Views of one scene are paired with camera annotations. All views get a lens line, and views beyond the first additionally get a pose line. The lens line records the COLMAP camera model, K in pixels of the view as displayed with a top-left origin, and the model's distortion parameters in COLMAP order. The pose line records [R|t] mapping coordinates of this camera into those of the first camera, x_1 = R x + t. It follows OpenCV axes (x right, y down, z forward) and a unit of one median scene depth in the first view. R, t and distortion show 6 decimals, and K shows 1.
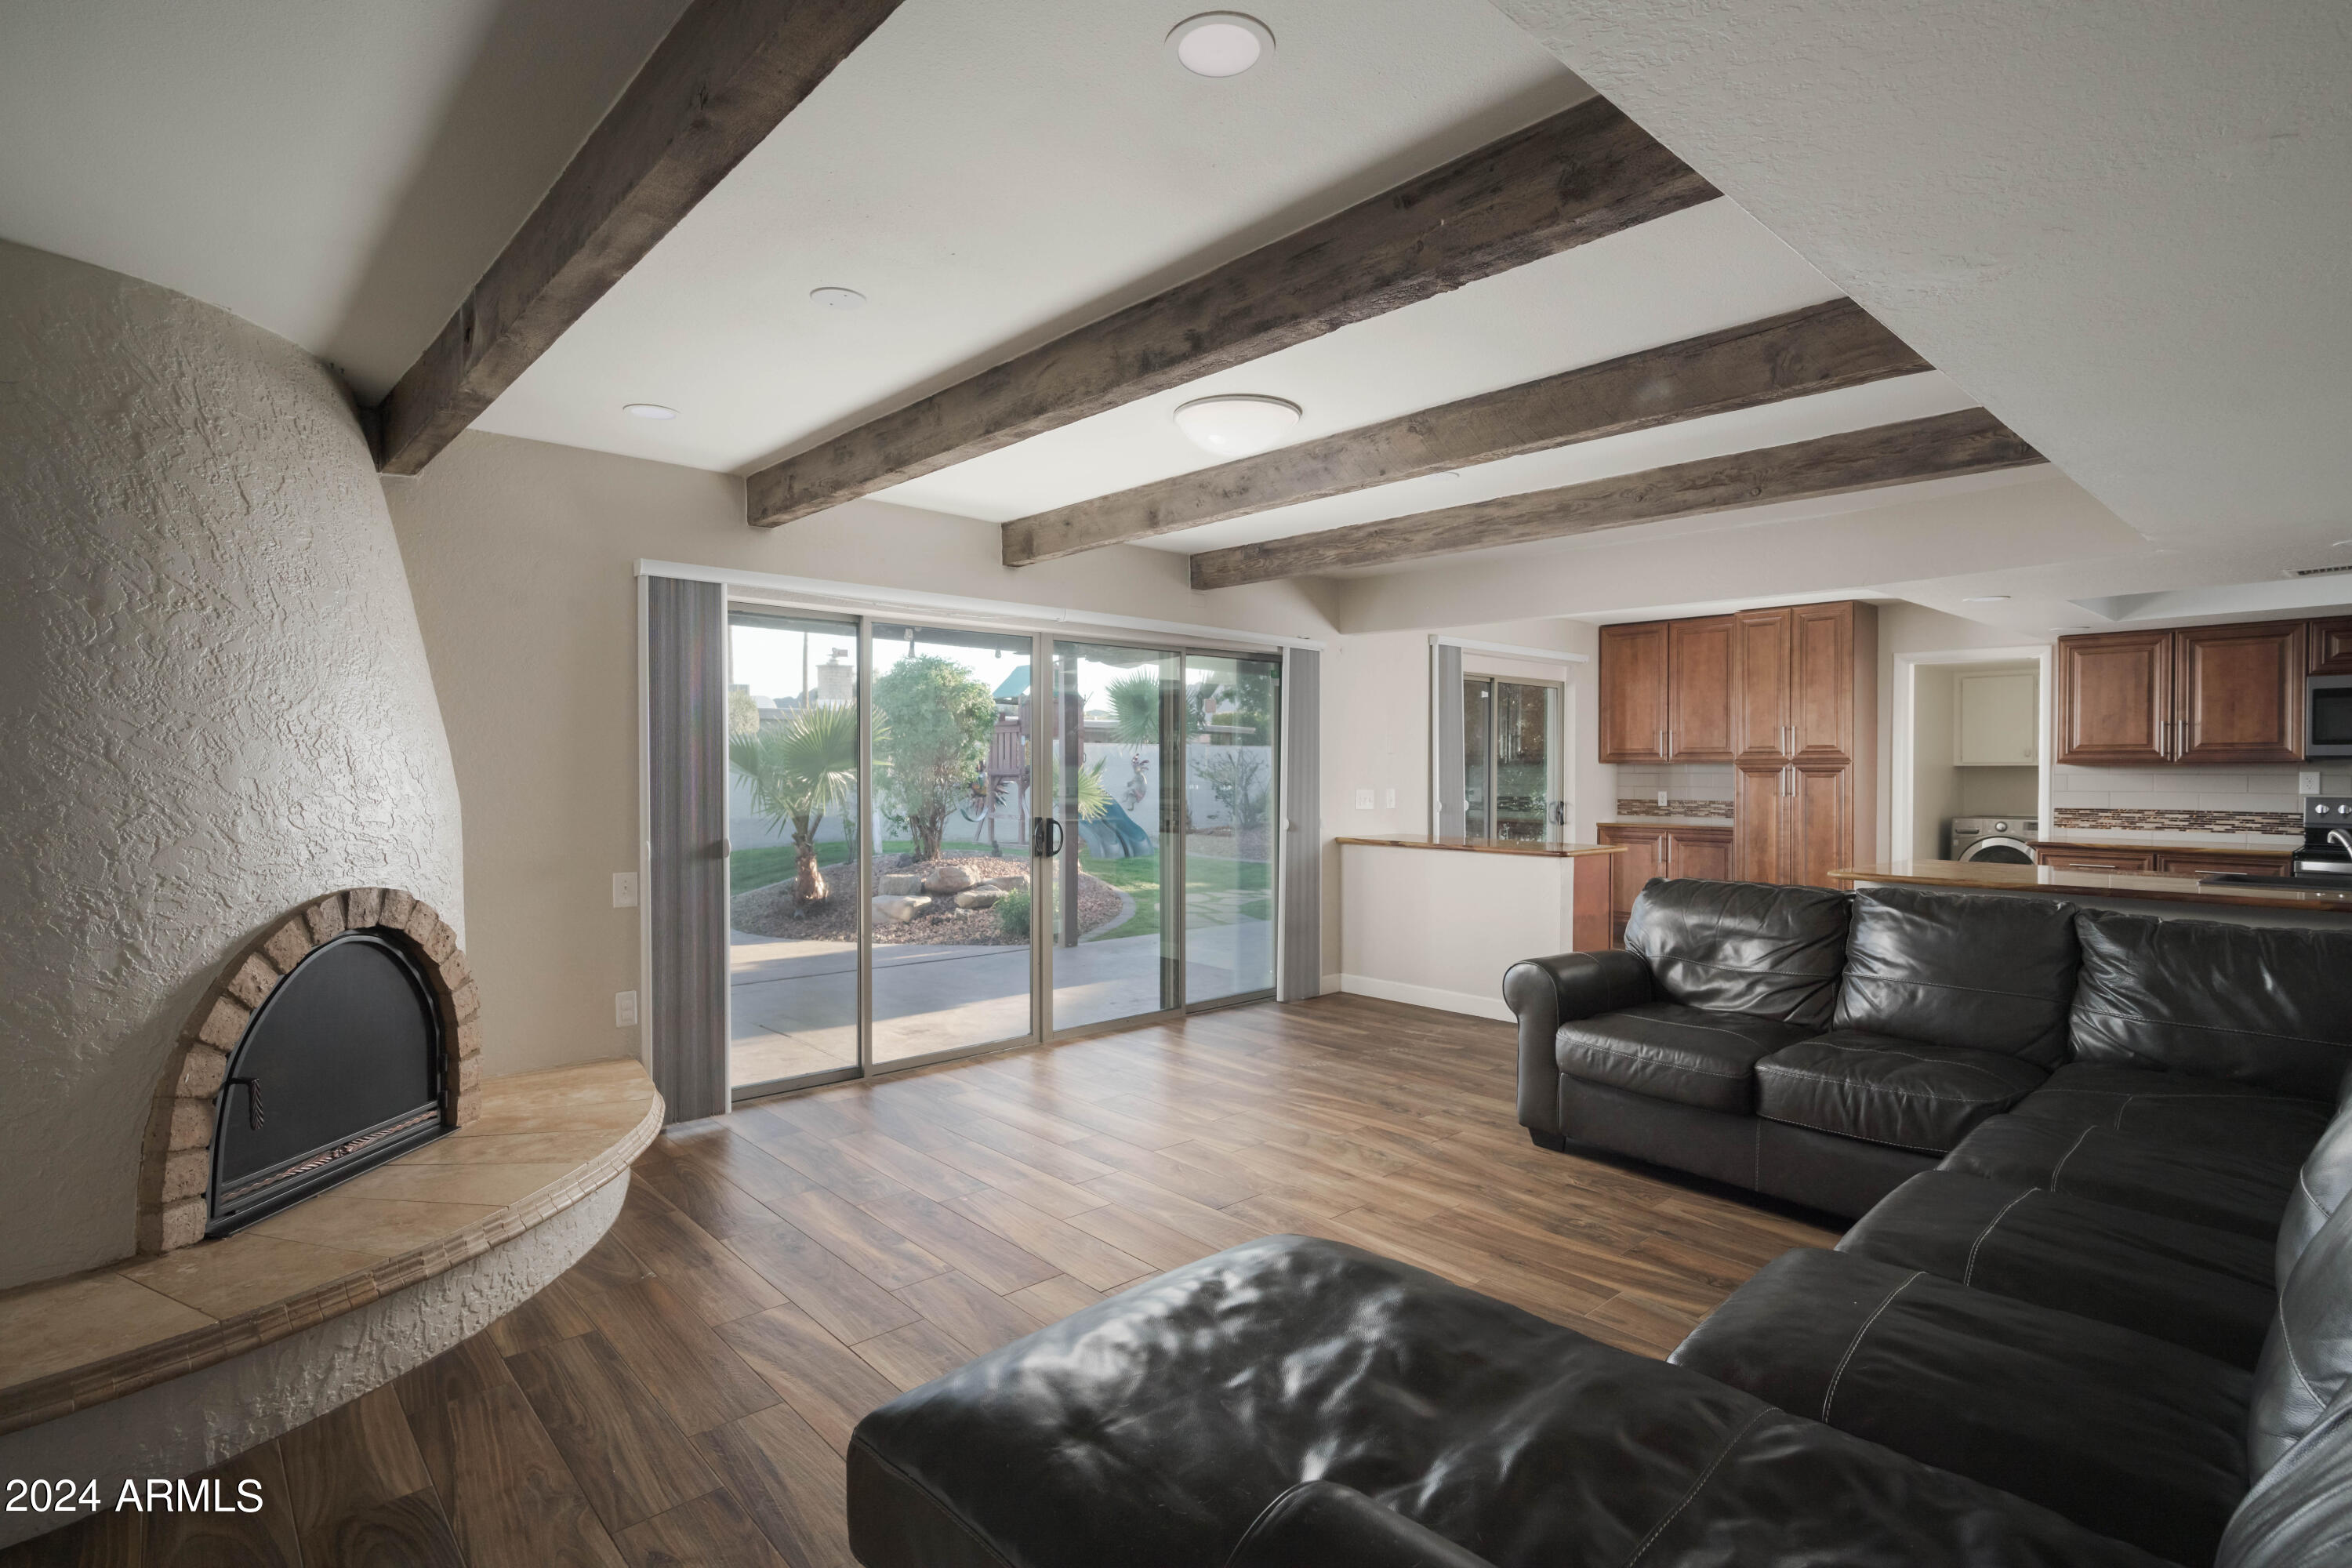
lens RADIAL K [[1138.9, 0, 1185.0], [0, 1138.9, 785.0], [0, 0, 1]] dist [-0.000681, 0.000334]
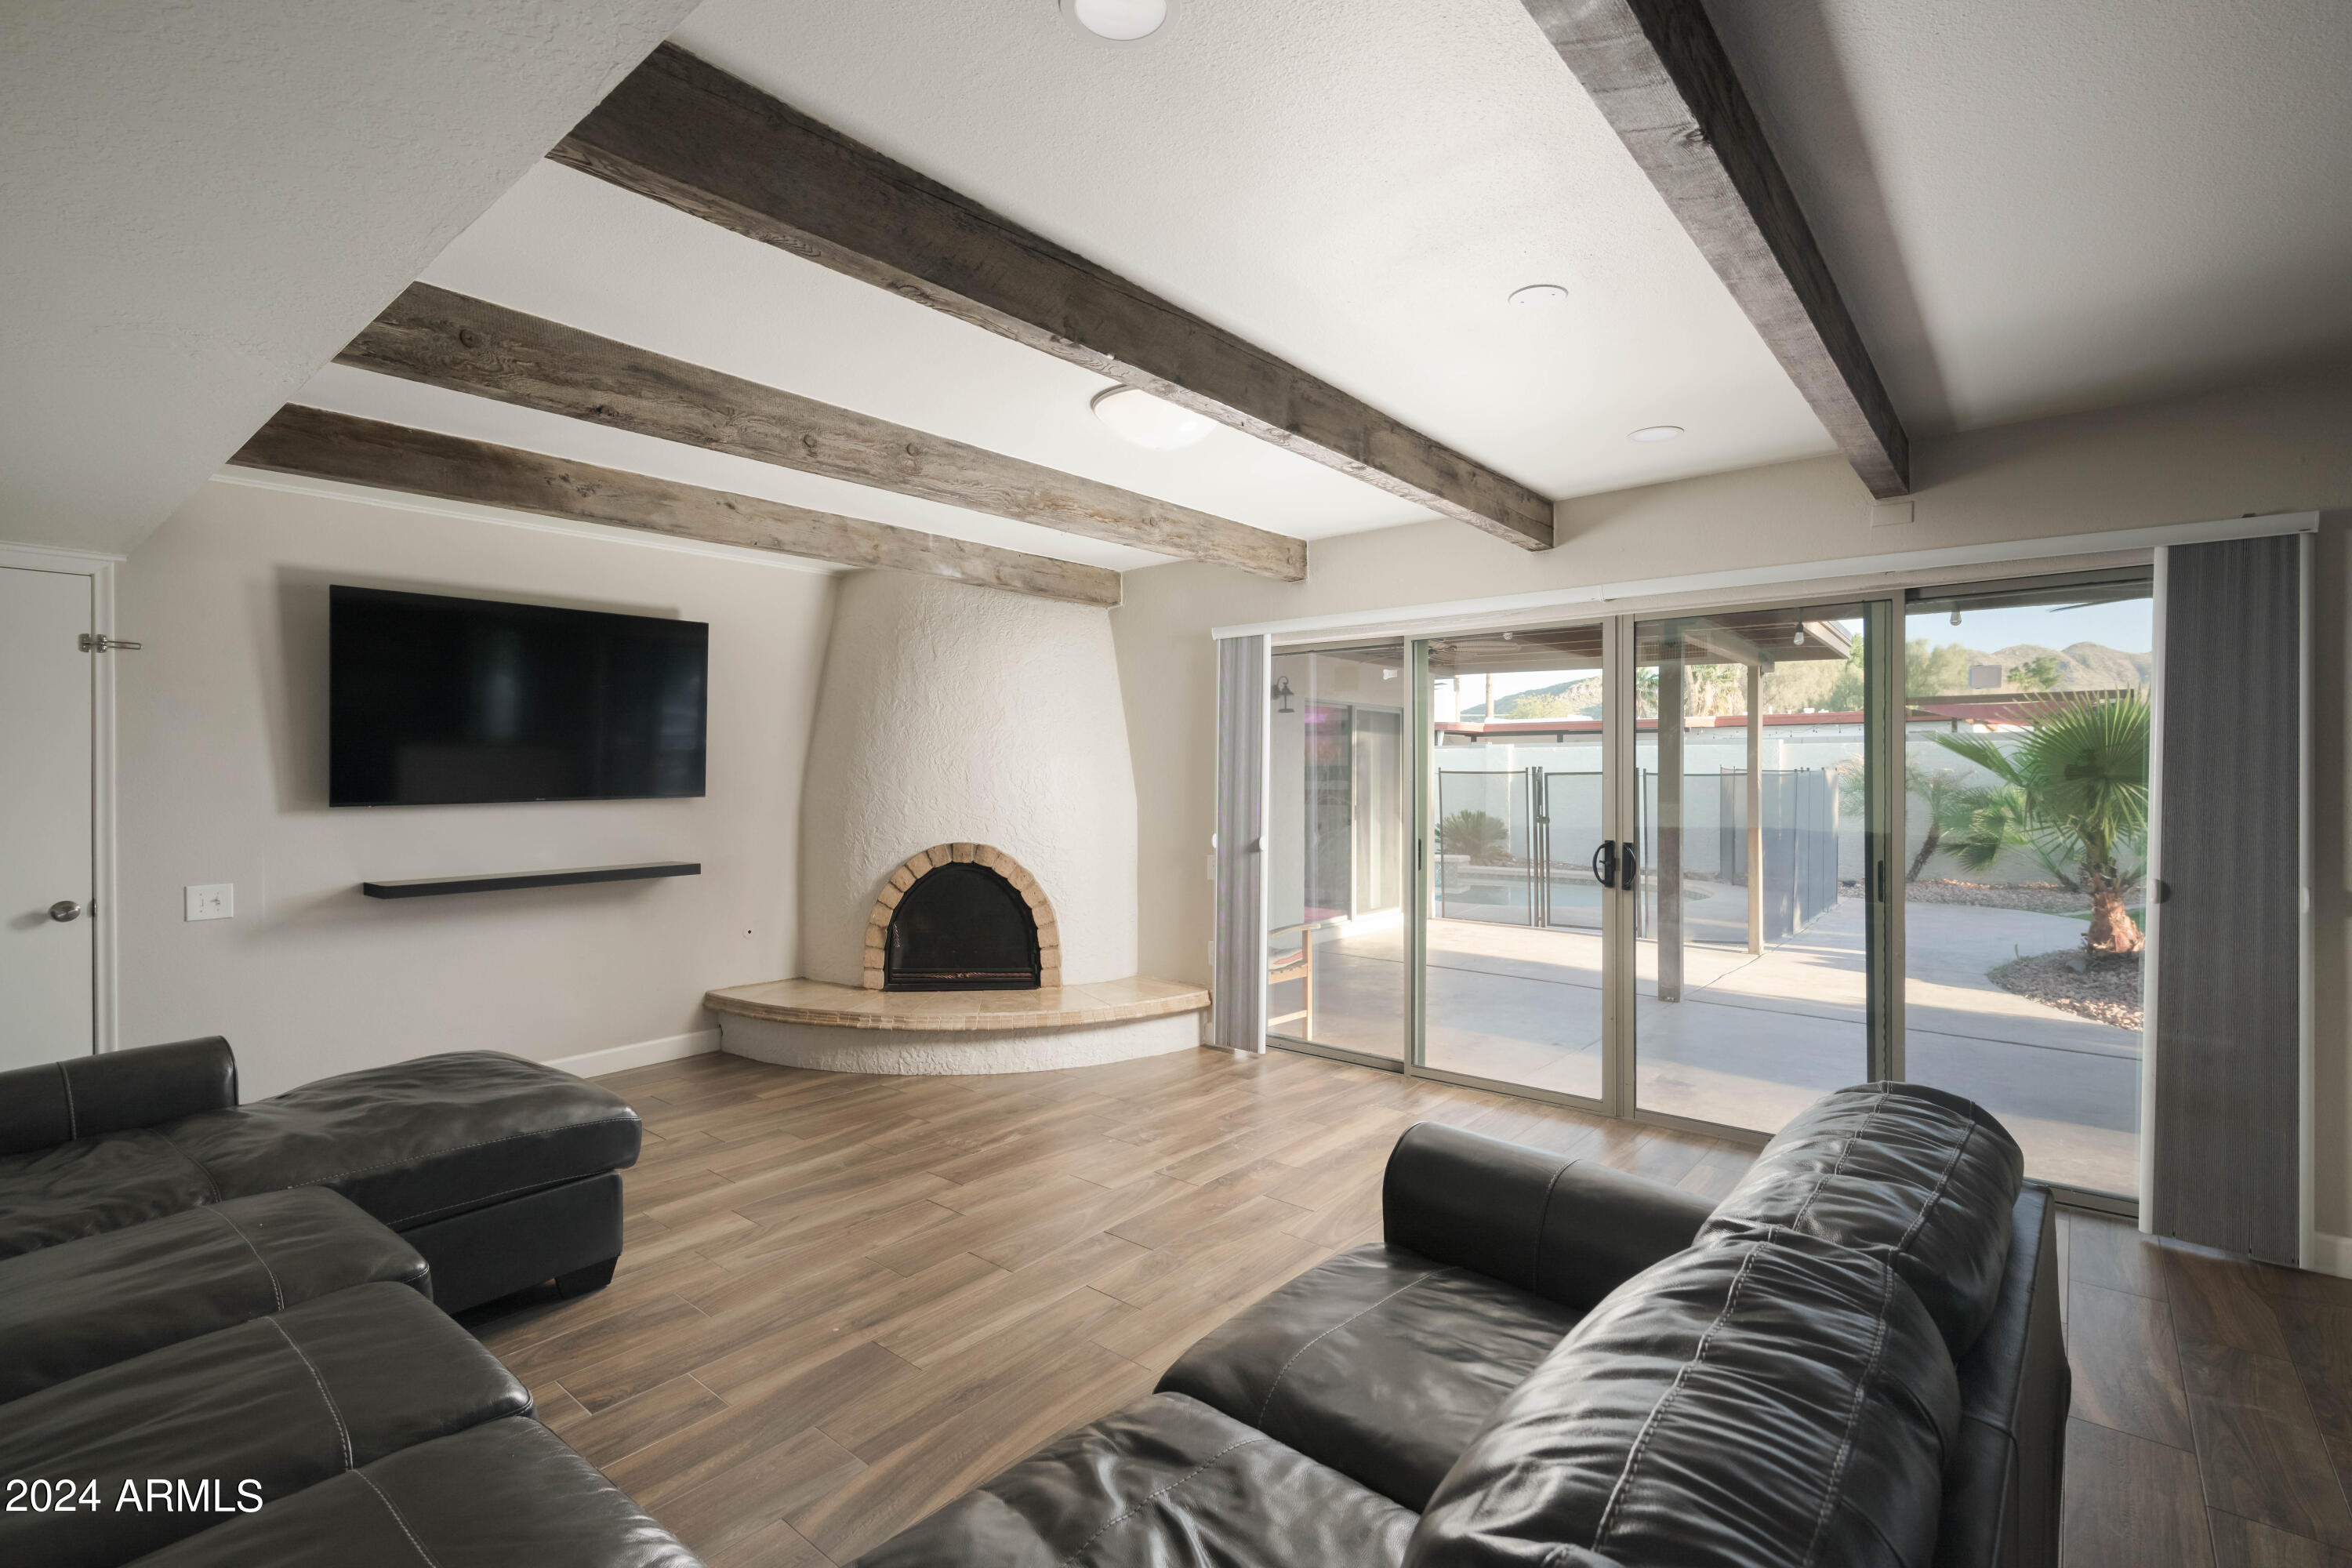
lens RADIAL K [[1077.6, 0, 1192.2], [0, 1077.6, 780.0], [0, 0, 1]] dist [-0.012032, 0.000485]
pose [[0.140098, 0.001706, -0.990136, 0.866665], [-0.011347, 0.999936, 0.000117, -0.015429], [0.990073, 0.011219, 0.140108, 0.853377]]
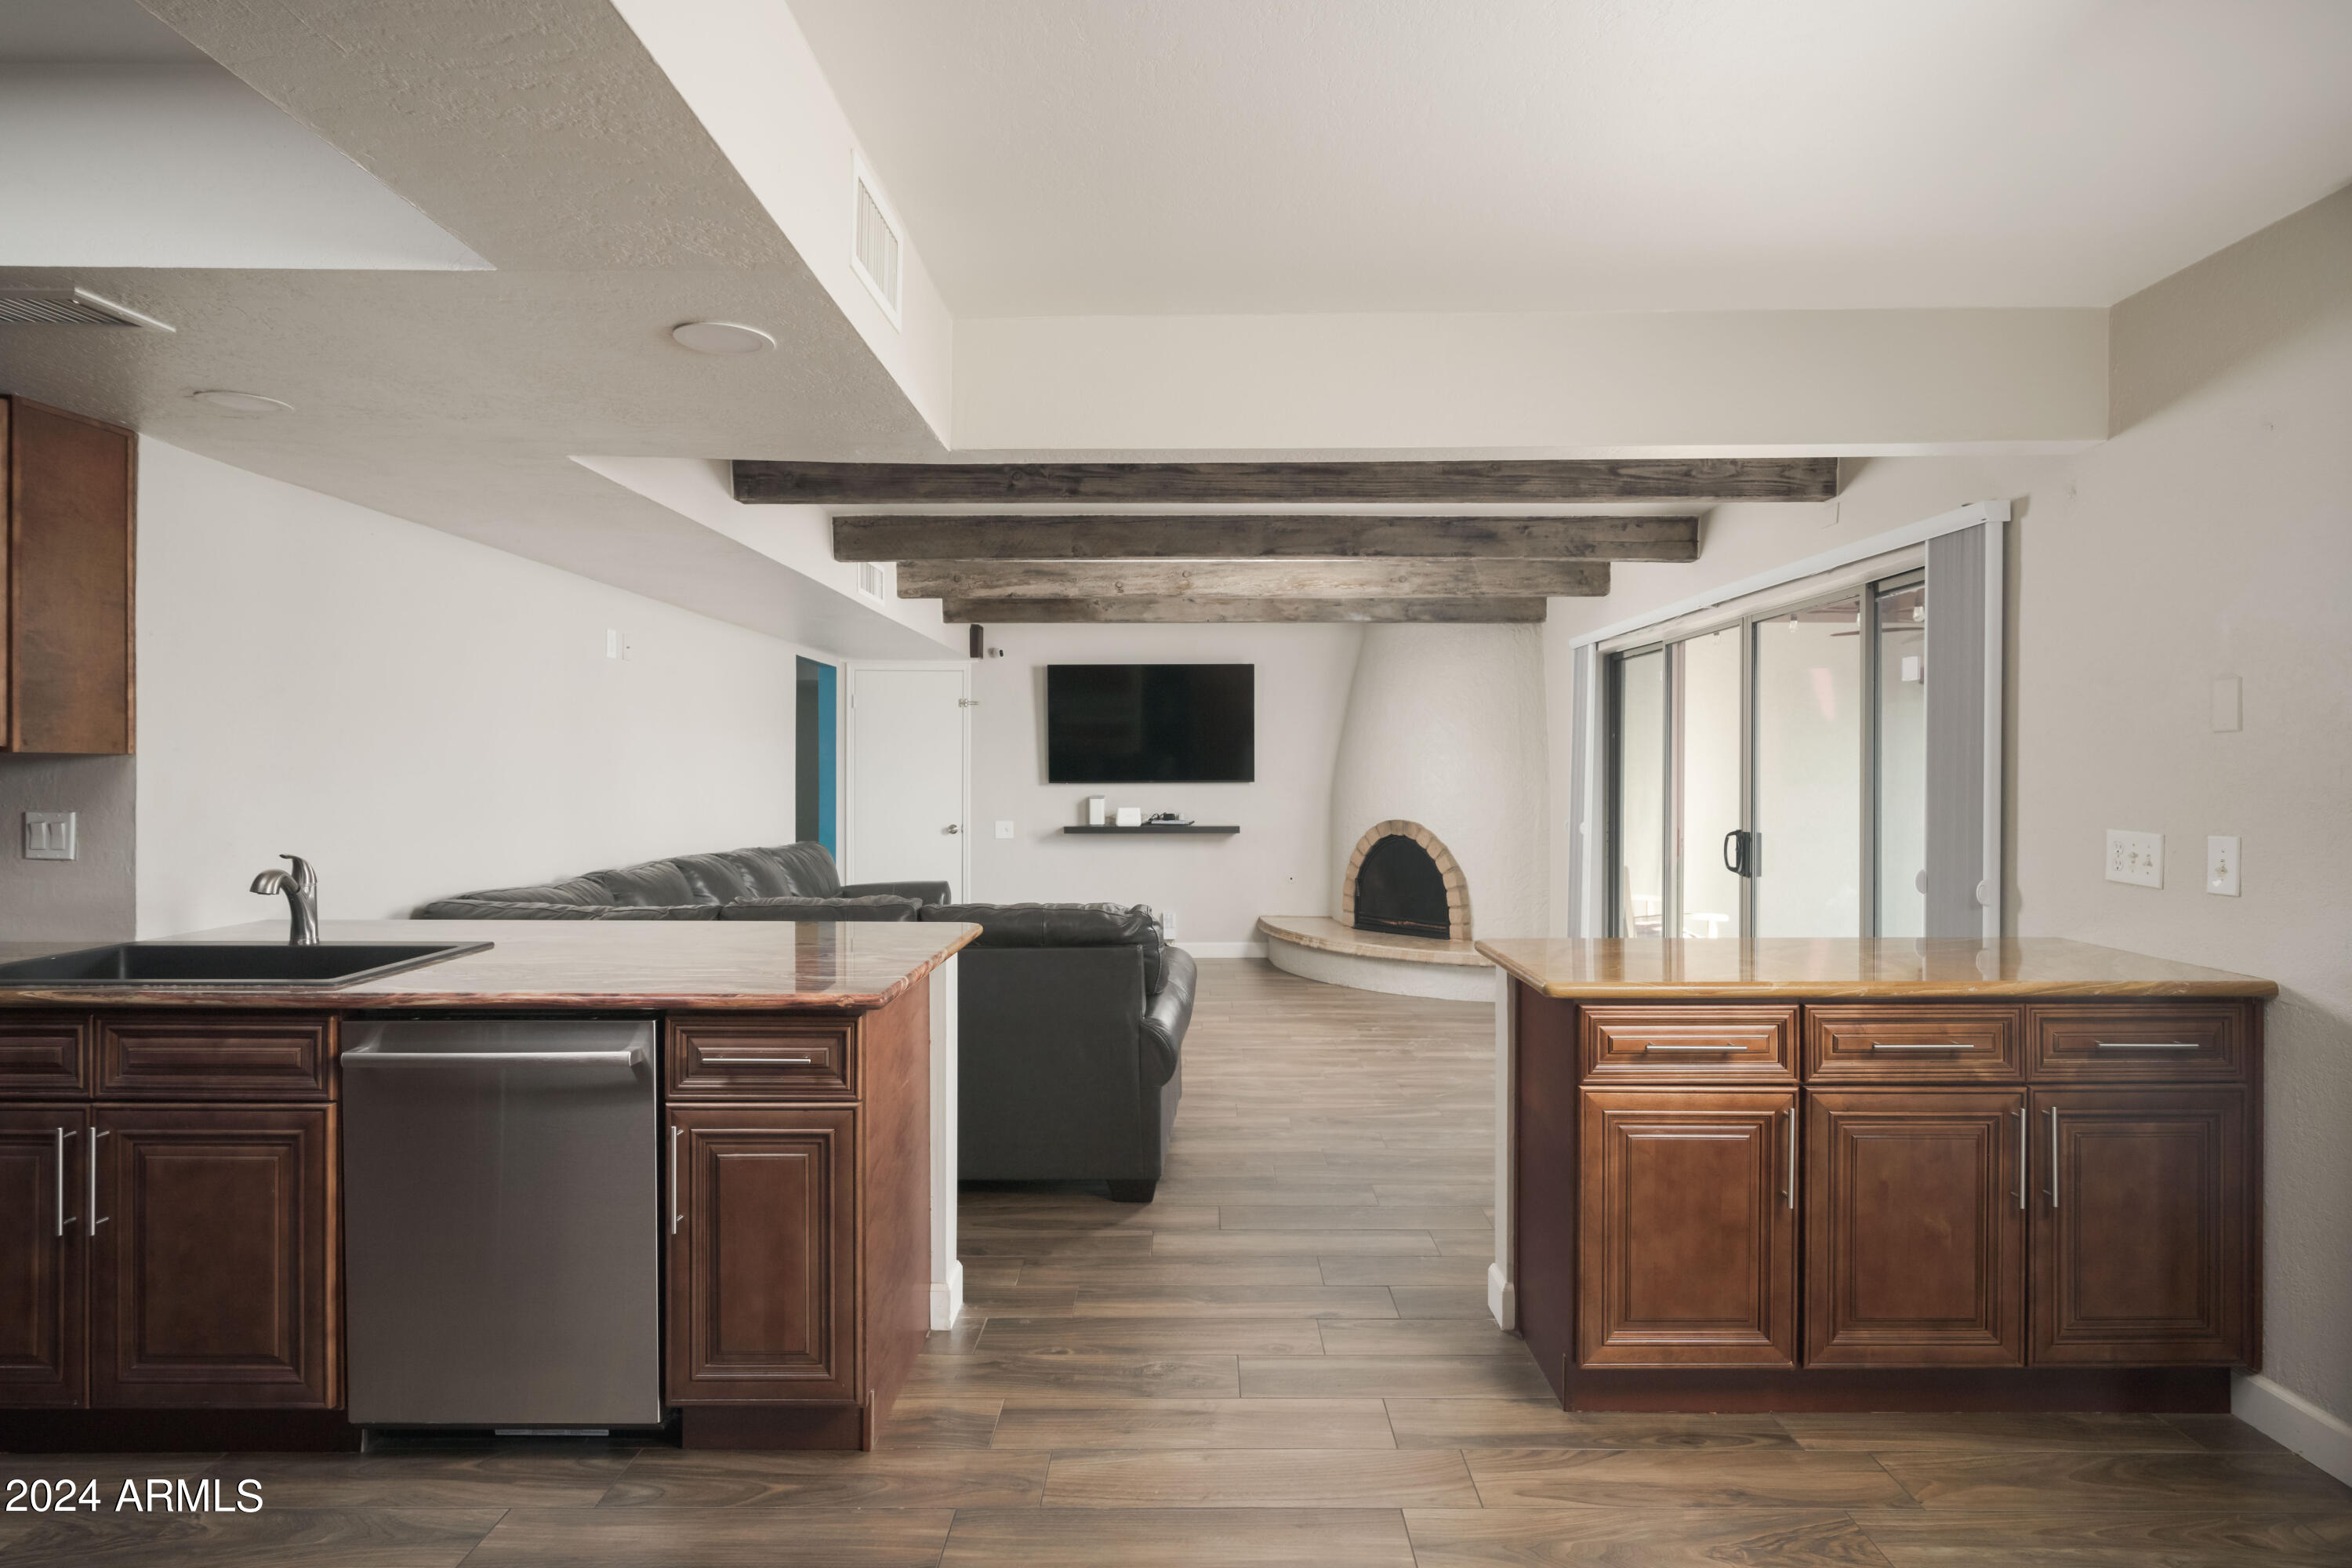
lens RADIAL K [[1251.6, 0, 1181.9], [0, 1251.6, 771.7], [0, 0, 1]] dist [-0.002854, 0.000265]
pose [[-0.677174, -0.003078, -0.735817, 1.234927], [-0.015340, 0.999833, 0.009935, -0.026970], [0.735663, 0.018015, -0.677108, 1.905447]]
